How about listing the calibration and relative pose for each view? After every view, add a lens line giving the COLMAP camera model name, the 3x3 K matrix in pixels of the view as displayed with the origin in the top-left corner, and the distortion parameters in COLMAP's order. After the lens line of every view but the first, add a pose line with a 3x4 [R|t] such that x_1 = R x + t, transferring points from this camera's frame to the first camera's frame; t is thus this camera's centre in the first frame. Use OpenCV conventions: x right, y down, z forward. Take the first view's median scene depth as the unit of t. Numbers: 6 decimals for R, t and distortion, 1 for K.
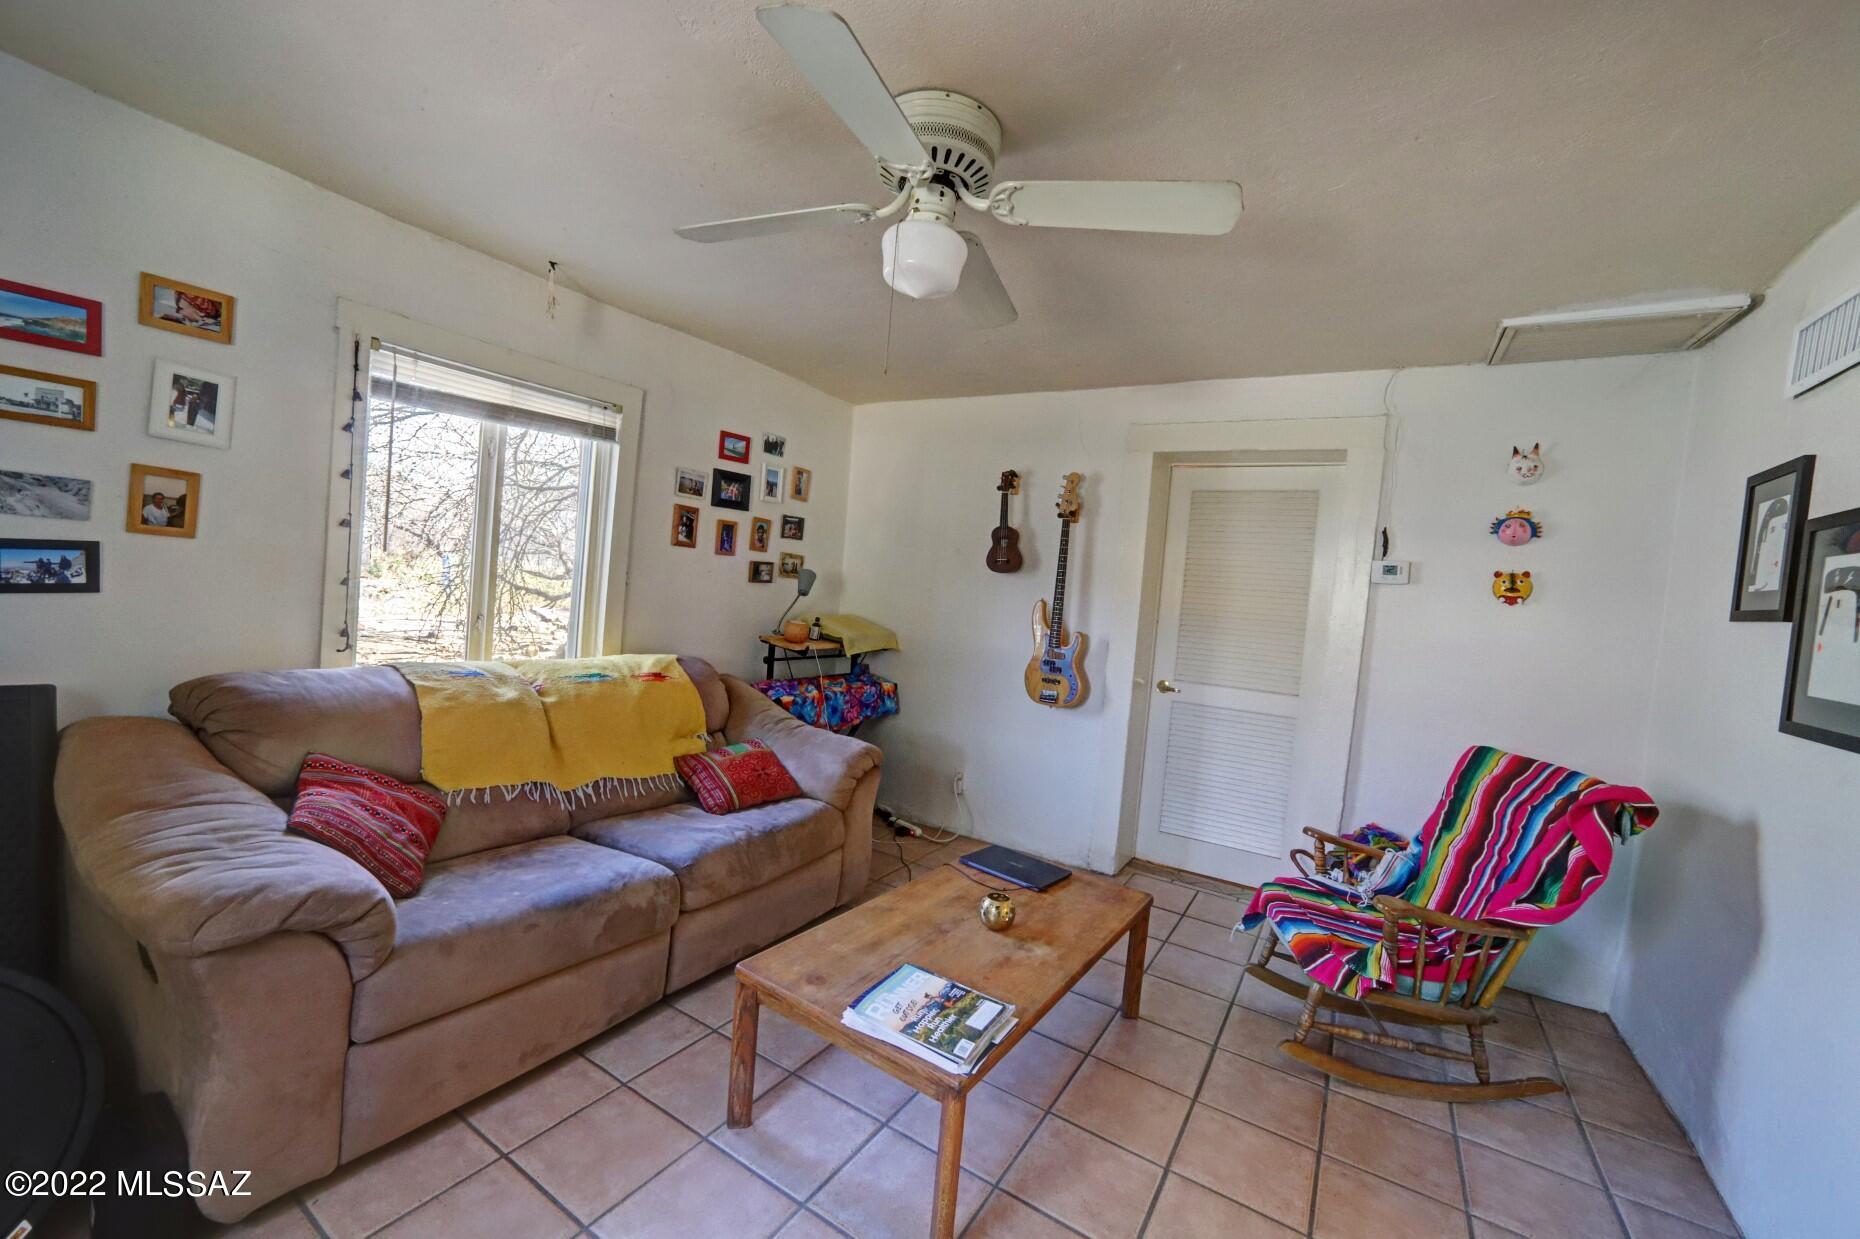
lens RADIAL K [[743.8, 0, 927.3], [0, 743.8, 613.8], [0, 0, 1]] dist [-0.043210, 0.018005]
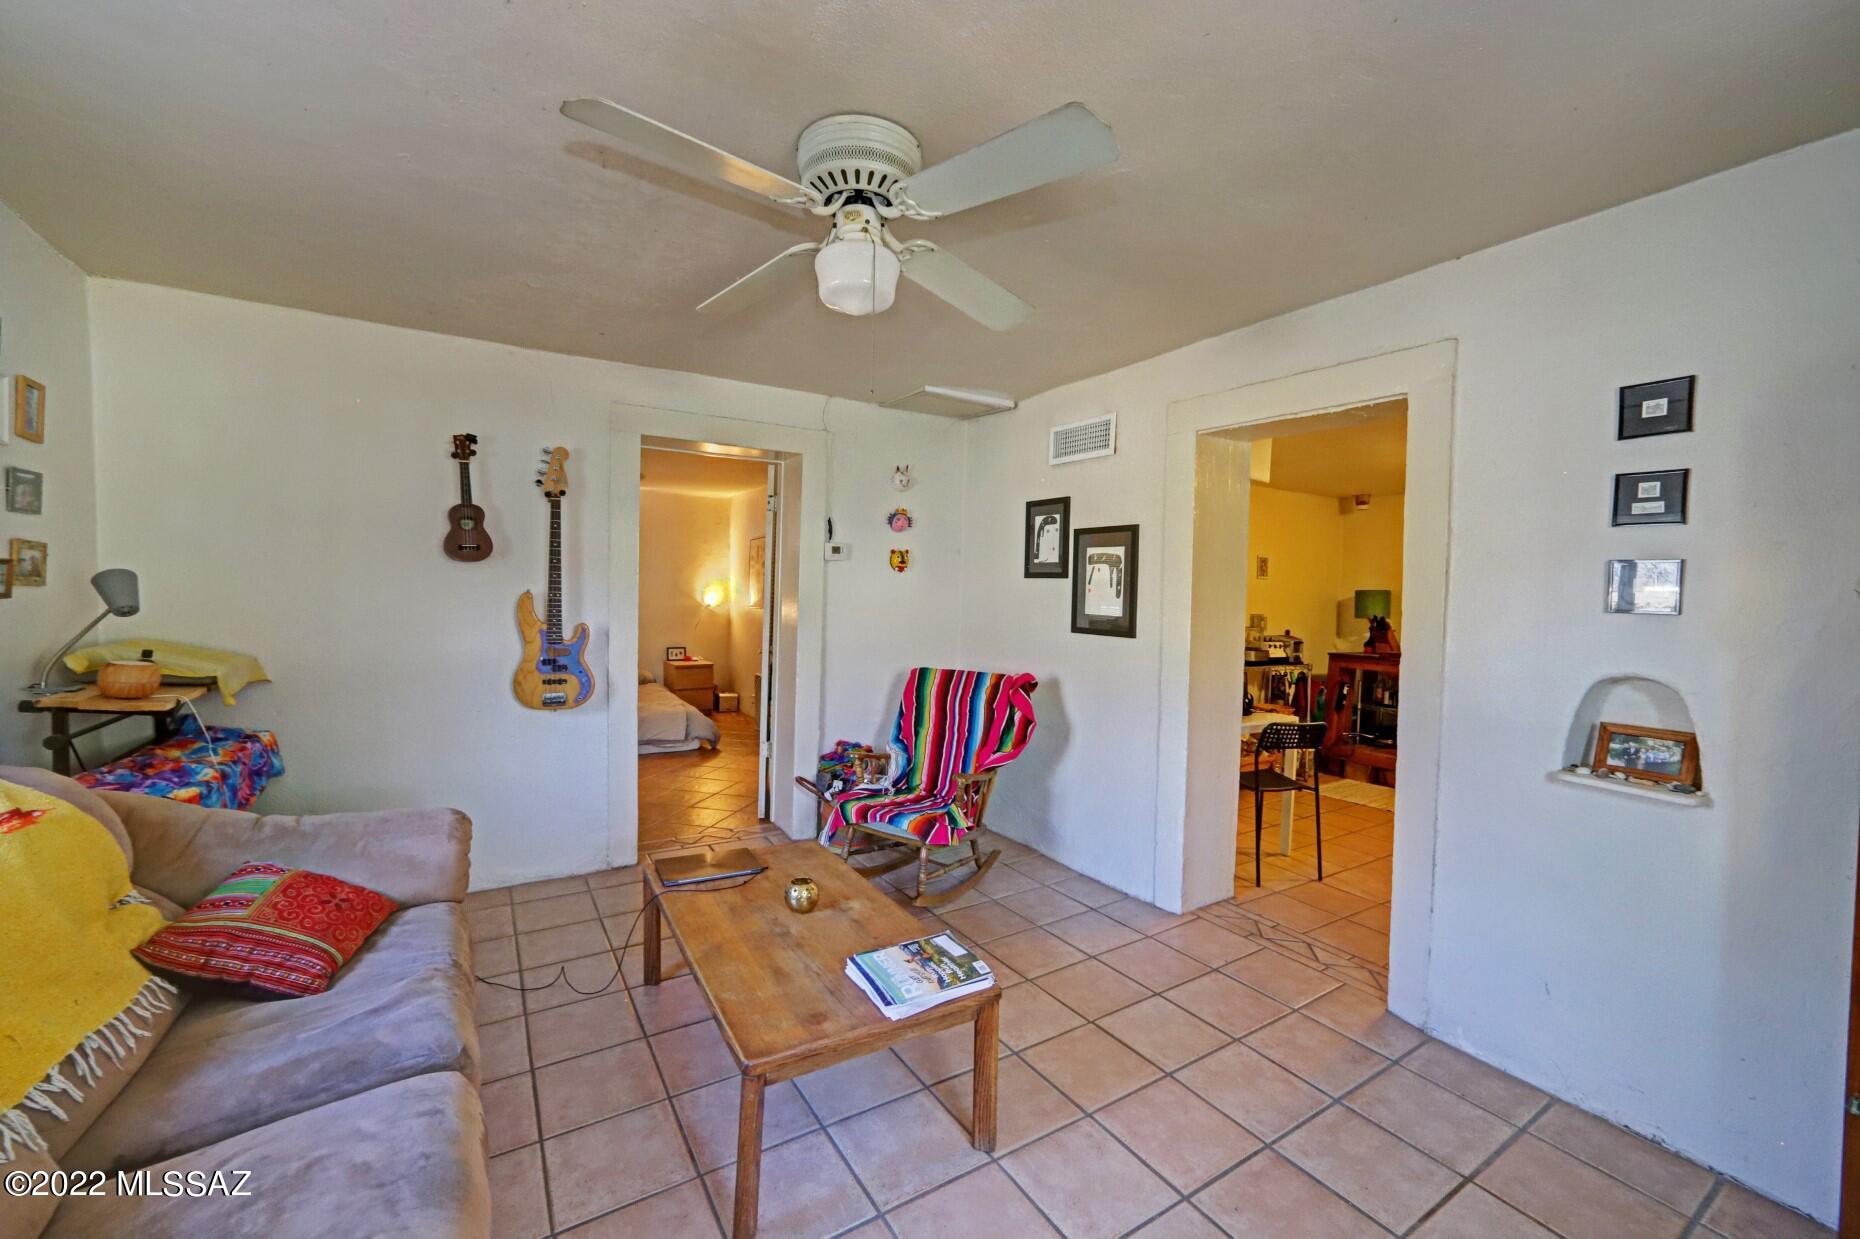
lens RADIAL K [[743.8, 0, 927.3], [0, 743.8, 613.8], [0, 0, 1]] dist [-0.043210, 0.018005]
pose [[0.439215, -0.104166, 0.892322, -0.549543], [0.049729, 0.994551, 0.091623, -0.064749], [-0.897004, 0.004132, 0.442002, 0.278414]]
